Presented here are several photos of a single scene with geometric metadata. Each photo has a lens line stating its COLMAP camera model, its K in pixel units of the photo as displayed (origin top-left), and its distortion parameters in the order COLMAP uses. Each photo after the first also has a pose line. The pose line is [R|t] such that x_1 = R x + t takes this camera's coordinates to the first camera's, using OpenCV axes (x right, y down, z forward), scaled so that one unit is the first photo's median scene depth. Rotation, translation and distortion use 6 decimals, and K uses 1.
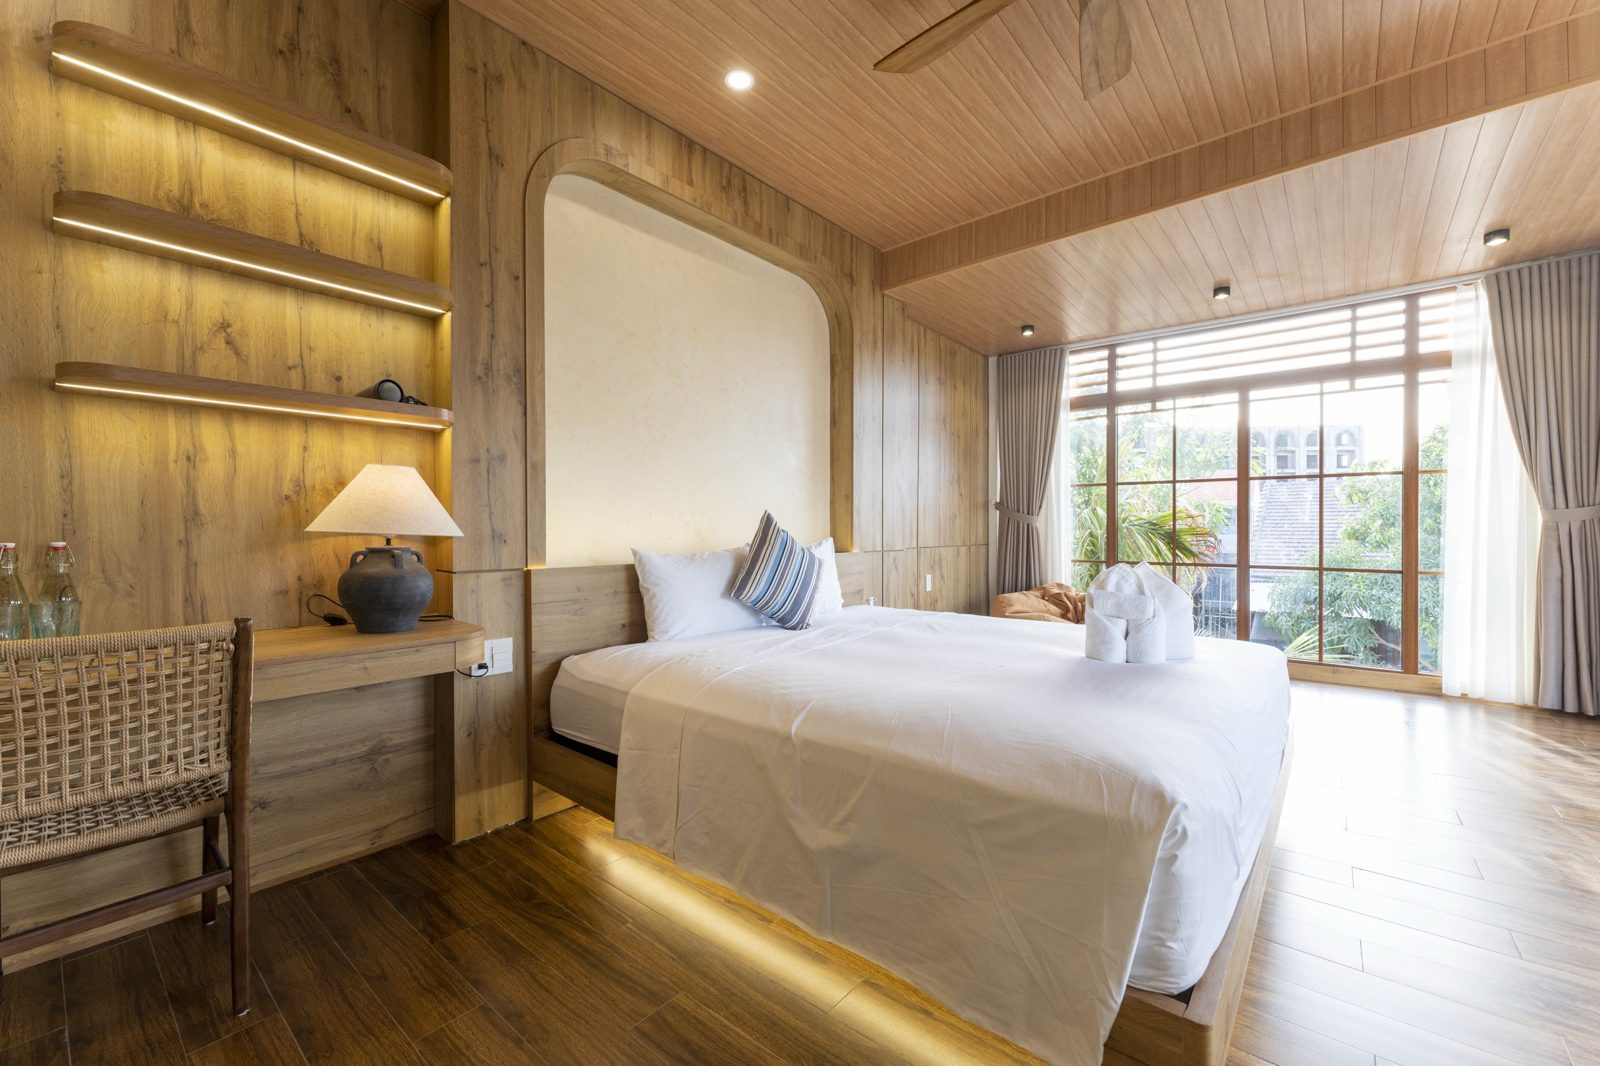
lens RADIAL K [[644.1, 0, 796.9], [0, 644.1, 530.0], [0, 0, 1]] dist [0.000225, 0.000024]
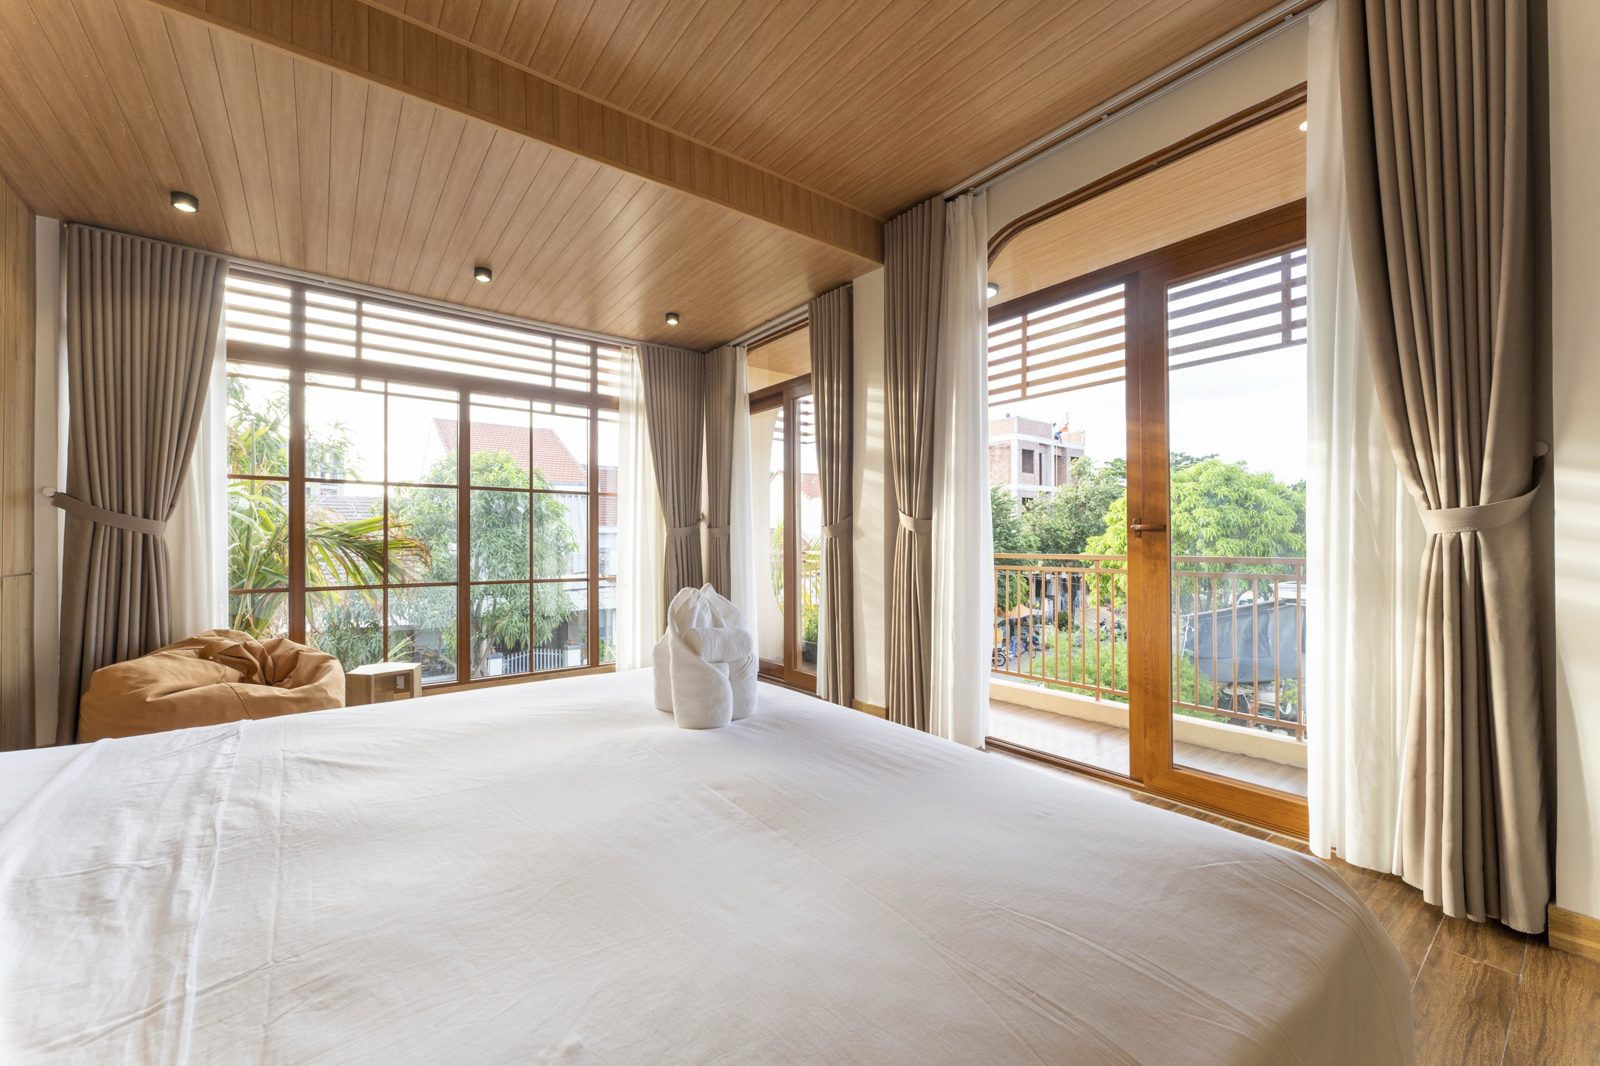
lens RADIAL K [[644.1, 0, 799.8], [0, 644.1, 531.6], [0, 0, 1]] dist [0.000225, 0.000024]
pose [[0.217326, 0.017504, 0.975942, -0.092938], [0.003424, 0.999819, -0.018695, 0.001337], [-0.976093, 0.007405, 0.217227, 0.360413]]
